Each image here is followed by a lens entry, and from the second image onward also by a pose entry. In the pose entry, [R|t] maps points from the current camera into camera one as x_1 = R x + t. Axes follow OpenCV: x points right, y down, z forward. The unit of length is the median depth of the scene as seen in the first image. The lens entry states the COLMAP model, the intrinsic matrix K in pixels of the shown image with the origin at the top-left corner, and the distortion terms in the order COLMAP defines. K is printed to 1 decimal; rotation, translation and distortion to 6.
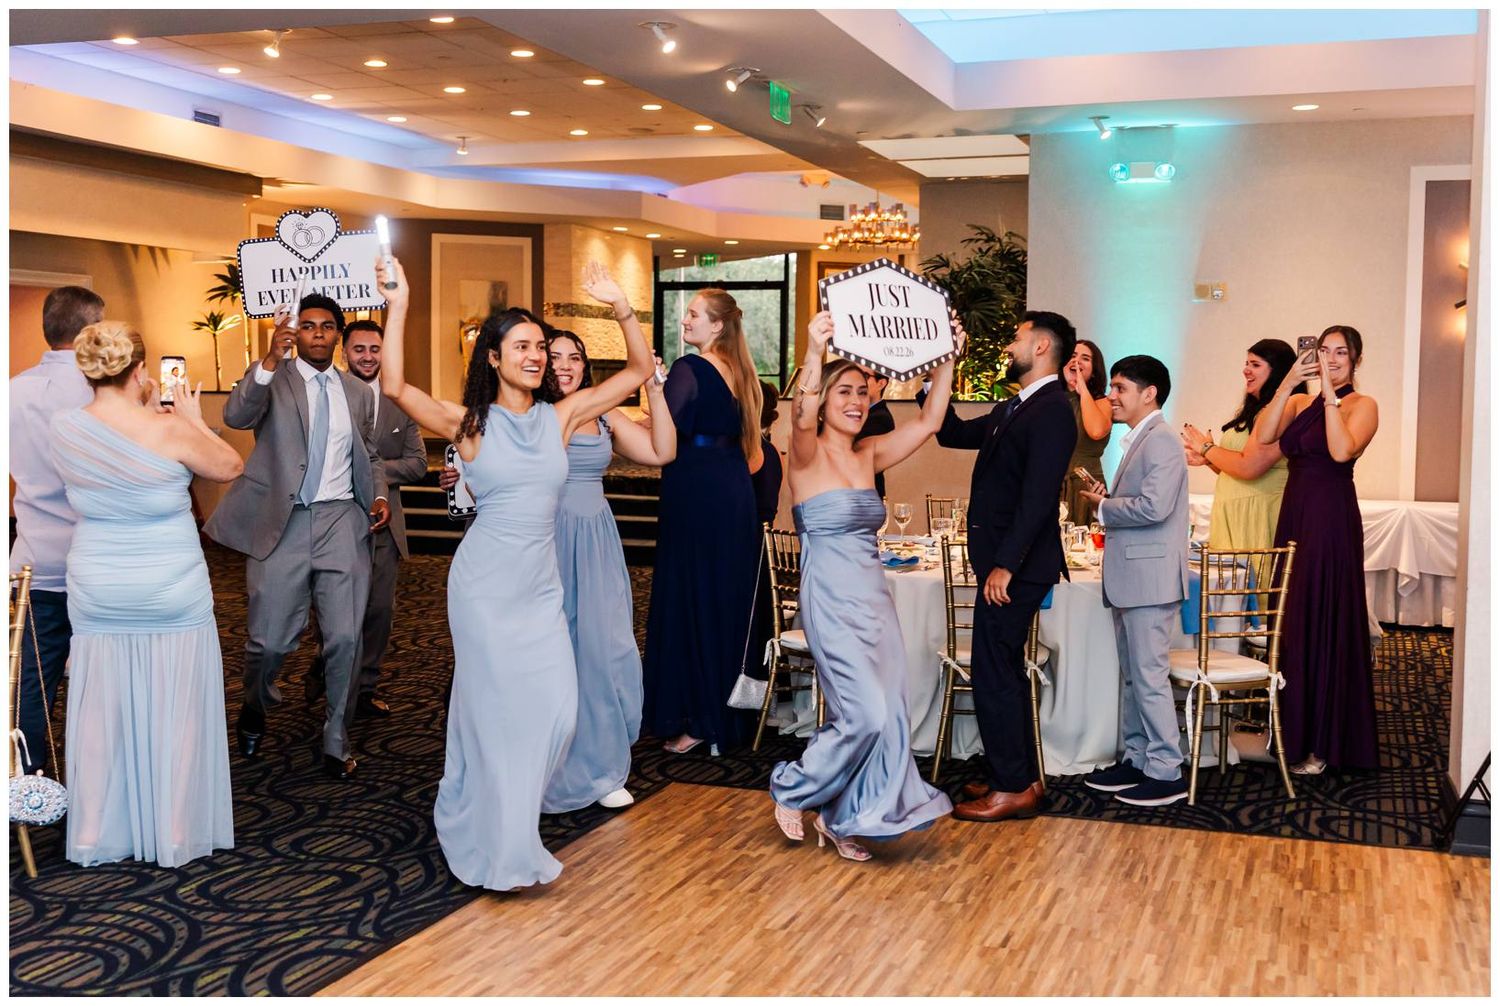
lens RADIAL K [[1752.4, 0, 750.0], [0, 1752.4, 502.1], [0, 0, 1]] dist [0.012962, 0.000000]
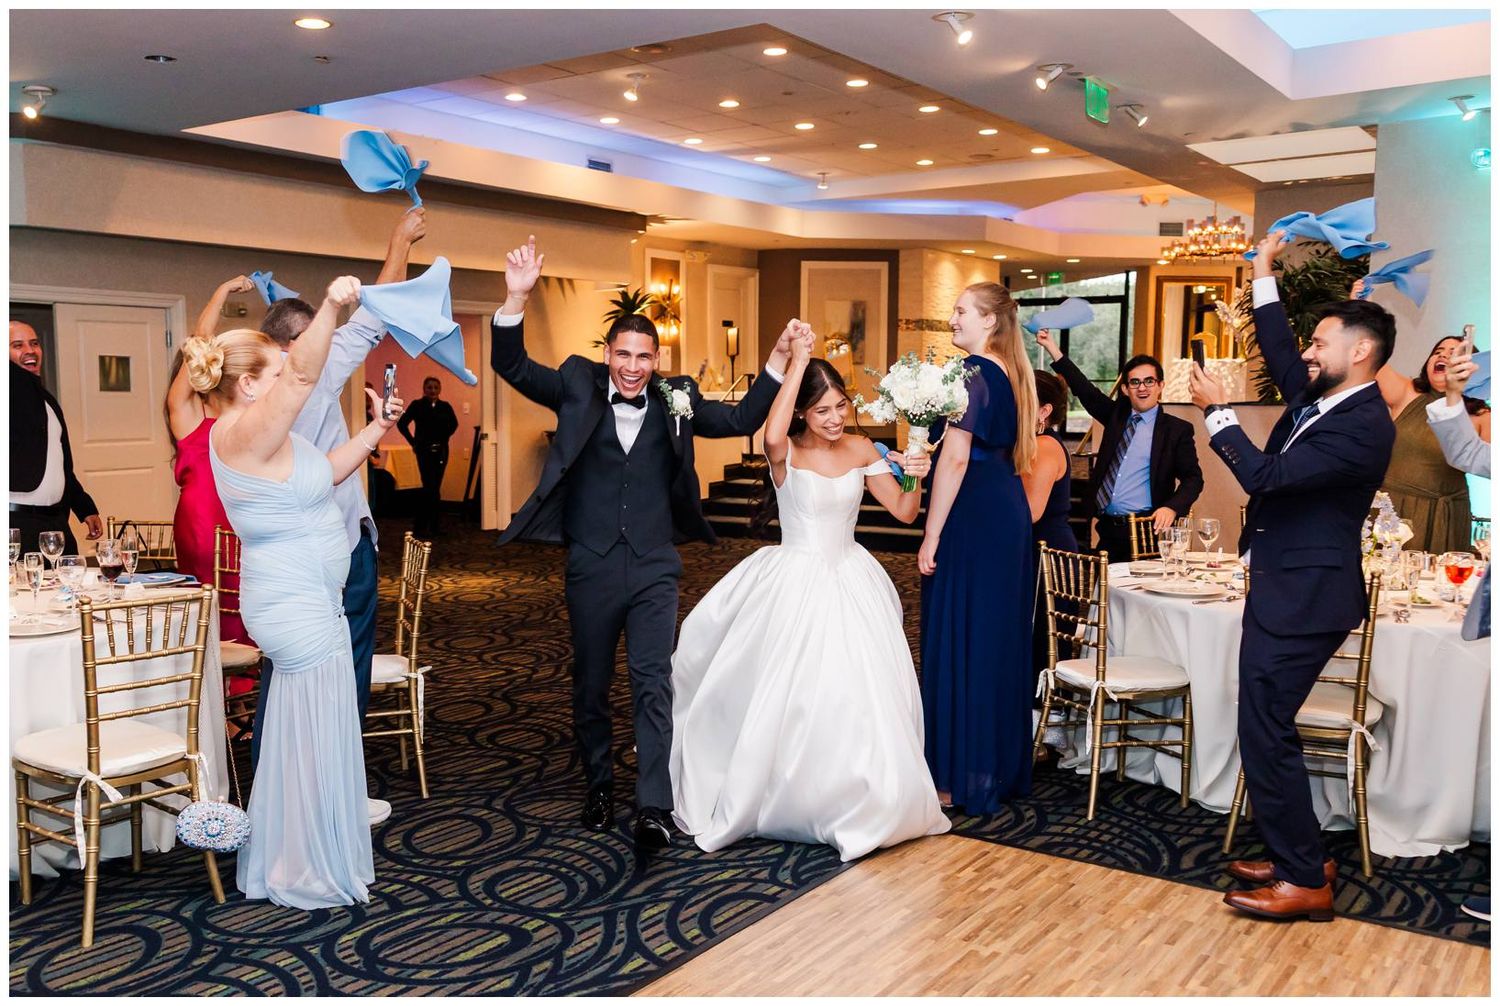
lens RADIAL K [[1236.8, 0, 740.8], [0, 1236.8, 525.6], [0, 0, 1]] dist [-0.001642, 0.023518]
pose [[0.952978, 0.024603, -0.302038, 0.040224], [-0.012115, 0.998995, 0.043150, -0.016578], [0.302796, -0.037462, 0.952319, 0.255156]]
